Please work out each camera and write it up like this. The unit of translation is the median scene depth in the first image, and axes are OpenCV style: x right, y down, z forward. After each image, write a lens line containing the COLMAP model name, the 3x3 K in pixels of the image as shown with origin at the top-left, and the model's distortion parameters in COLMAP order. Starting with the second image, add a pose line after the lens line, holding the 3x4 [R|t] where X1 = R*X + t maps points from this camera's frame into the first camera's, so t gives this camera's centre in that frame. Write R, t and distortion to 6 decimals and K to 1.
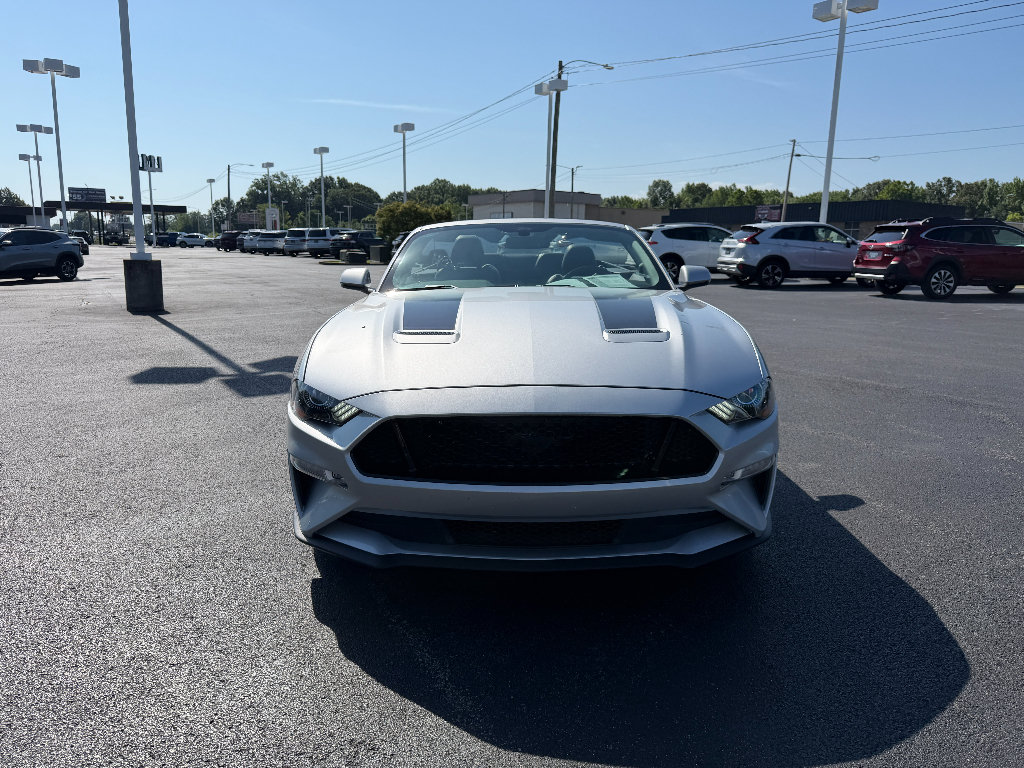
lens RADIAL K [[727.6, 0, 510.6], [0, 727.6, 383.5], [0, 0, 1]] dist [0.047064, -0.069927]
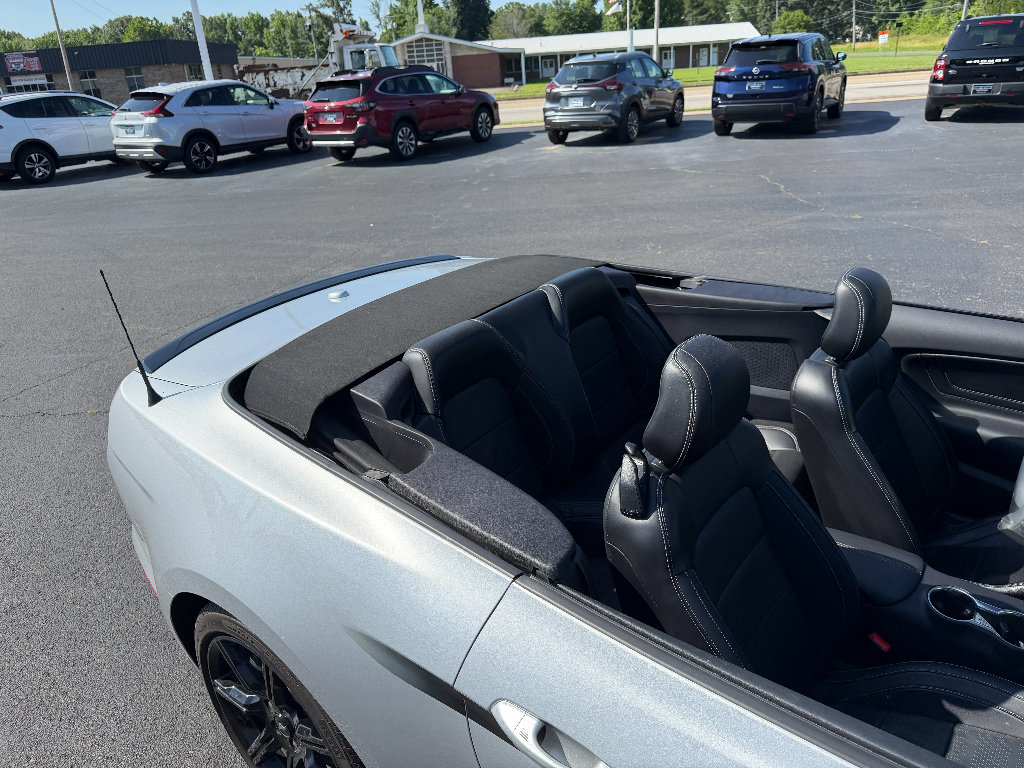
lens RADIAL K [[727.6, 0, 518.8], [0, 727.6, 387.7], [0, 0, 1]] dist [0.047064, -0.069927]
pose [[0.612788, -0.365767, 0.700504, -0.038064], [0.219439, 0.930334, 0.293810, -0.038308], [-0.759169, -0.026325, 0.650361, 0.120738]]
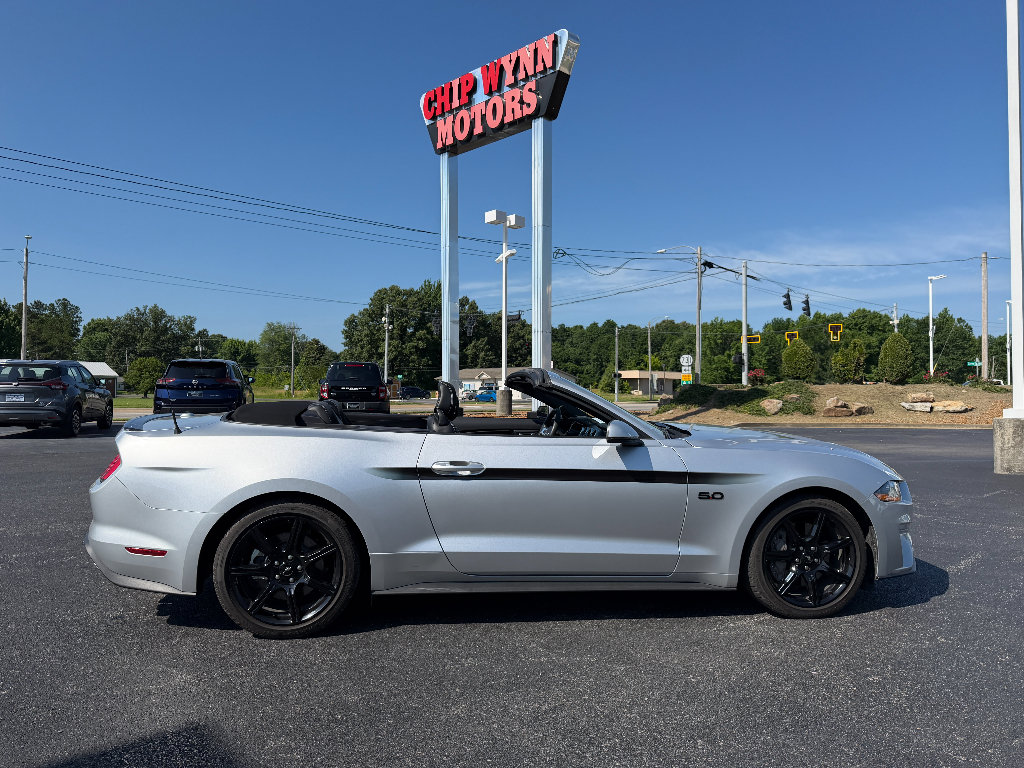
lens RADIAL K [[727.6, 0, 504.1], [0, 727.6, 387.3], [0, 0, 1]] dist [0.047064, -0.069927]
pose [[-0.130756, -0.004422, 0.991405, -0.125932], [0.173175, 0.984514, 0.027231, -0.028253], [-0.976173, 0.175247, -0.127965, 0.143483]]
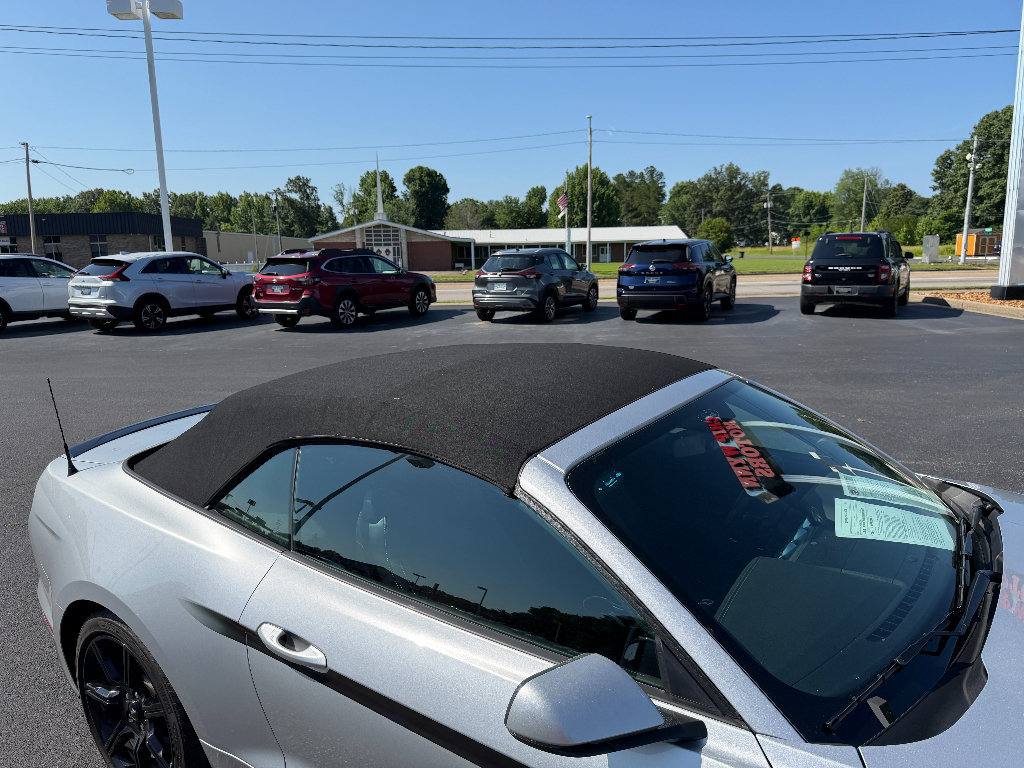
lens RADIAL K [[727.6, 0, 516.1], [0, 727.6, 391.4], [0, 0, 1]] dist [0.047064, -0.069927]
pose [[0.567065, -0.177808, 0.804253, -0.050241], [0.178730, 0.979720, 0.090582, -0.034347], [-0.804048, 0.092378, 0.587344, 0.094658]]
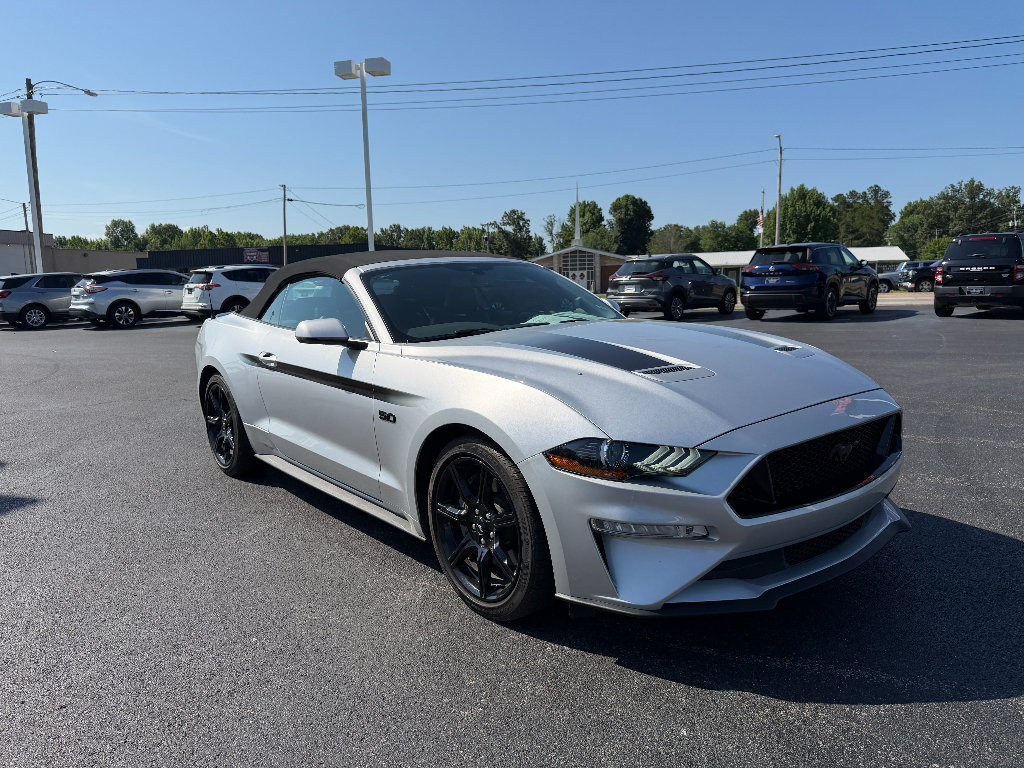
lens RADIAL K [[727.6, 0, 510.6], [0, 727.6, 383.4], [0, 0, 1]] dist [0.047064, -0.069927]
pose [[0.777026, -0.114060, 0.619048, -0.062982], [0.148243, 0.988943, -0.003861, -0.005456], [-0.611763, 0.094770, 0.785344, 0.026644]]
